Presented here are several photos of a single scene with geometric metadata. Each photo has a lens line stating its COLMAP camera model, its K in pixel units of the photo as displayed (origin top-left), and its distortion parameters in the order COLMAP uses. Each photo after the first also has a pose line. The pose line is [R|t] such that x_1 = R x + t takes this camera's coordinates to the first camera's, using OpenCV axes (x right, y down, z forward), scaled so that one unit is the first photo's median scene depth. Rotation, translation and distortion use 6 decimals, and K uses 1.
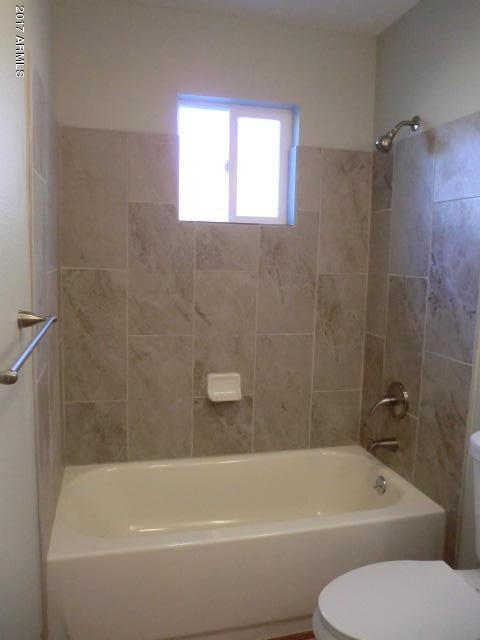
lens RADIAL K [[509.3, 0, 242.0], [0, 509.3, 318.0], [0, 0, 1]] dist [-0.072265, 0.061743]
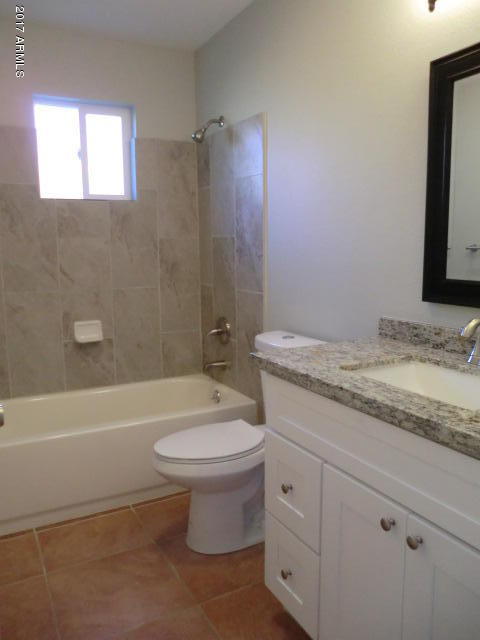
lens RADIAL K [[509.3, 0, 239.4], [0, 509.3, 319.7], [0, 0, 1]] dist [-0.072265, 0.061743]
pose [[0.972193, -0.067493, 0.224243, 0.049569], [0.061496, 0.997541, 0.033627, 0.088713], [-0.225961, -0.018902, 0.973953, -0.299735]]
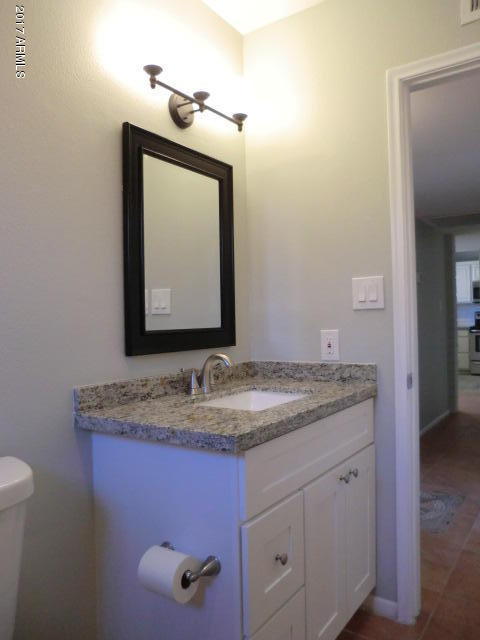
lens RADIAL K [[509.3, 0, 236.7], [0, 509.3, 317.1], [0, 0, 1]] dist [-0.072265, 0.061743]
pose [[-0.665760, -0.004855, 0.746150, -0.269171], [0.096383, 0.991042, 0.092448, -0.054607], [-0.739915, 0.133464, -0.659328, 1.287273]]
